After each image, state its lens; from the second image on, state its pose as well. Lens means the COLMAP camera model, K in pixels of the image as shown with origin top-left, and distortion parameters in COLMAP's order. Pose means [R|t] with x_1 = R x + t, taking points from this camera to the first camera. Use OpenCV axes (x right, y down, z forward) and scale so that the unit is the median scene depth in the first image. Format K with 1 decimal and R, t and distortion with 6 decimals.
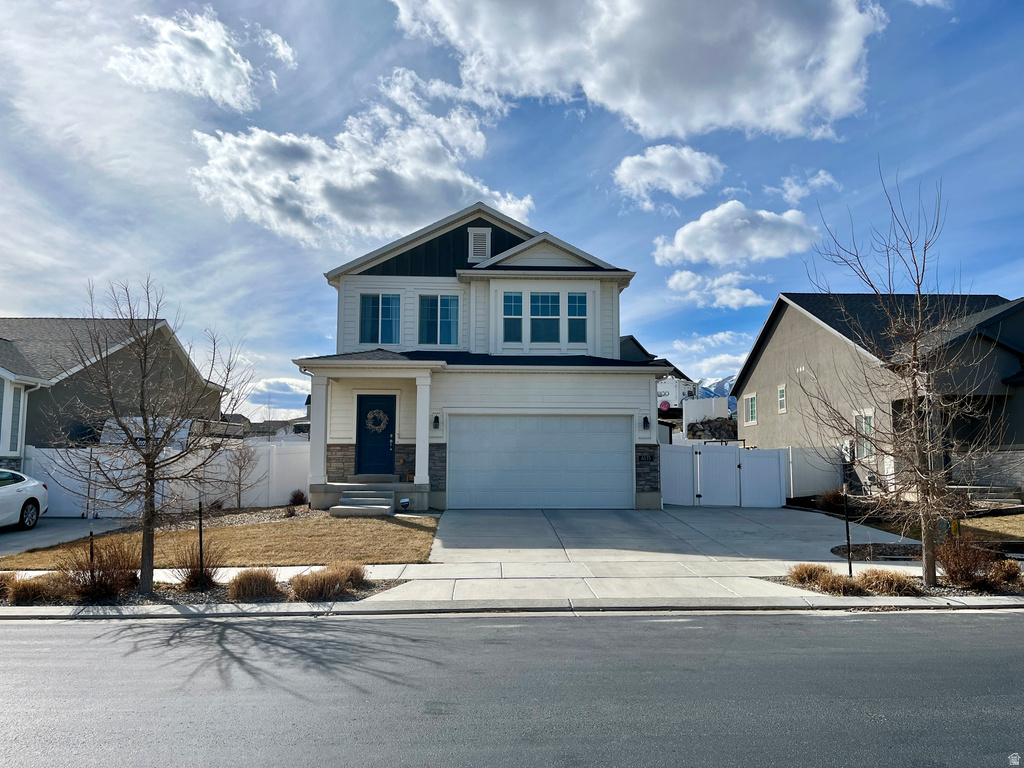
lens RADIAL K [[747.9, 0, 511.5], [0, 747.9, 409.0], [0, 0, 1]] dist [0.001438, -0.002284]
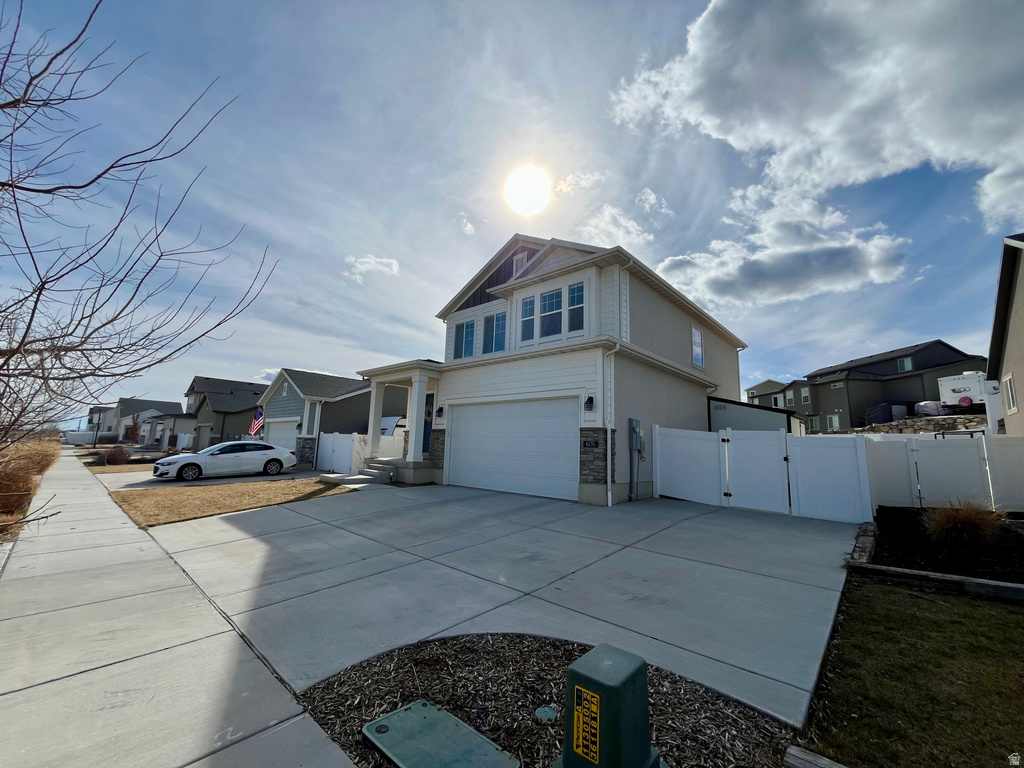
lens RADIAL K [[410.2, 0, 508.5], [0, 410.2, 383.0], [0, 0, 1]] dist [-0.003101, -0.000365]
pose [[0.709102, -0.088223, -0.699565, 0.410918], [0.024591, 0.994632, -0.100508, 0.037373], [0.704677, 0.054067, 0.707465, 0.539569]]
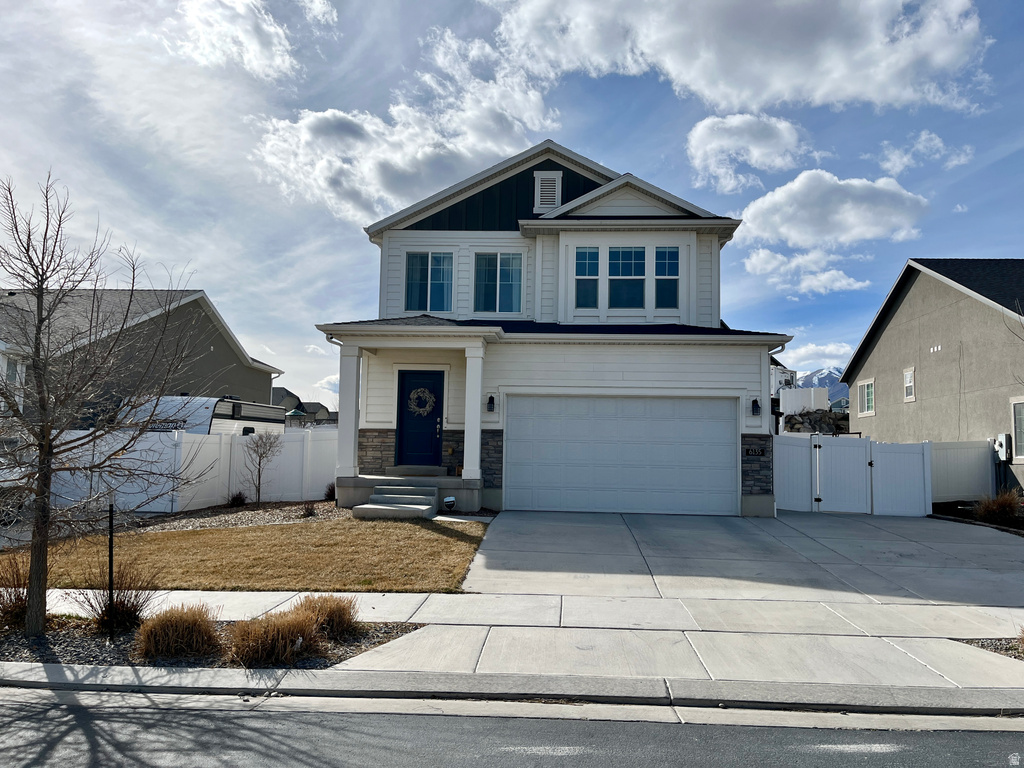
lens RADIAL K [[747.9, 0, 511.5], [0, 747.9, 409.0], [0, 0, 1]] dist [0.001438, -0.002284]
pose [[0.994551, 0.010036, -0.103763, 0.005858], [-0.008996, 0.999905, 0.010487, 0.013368], [0.103859, -0.009497, 0.994547, 0.174089]]
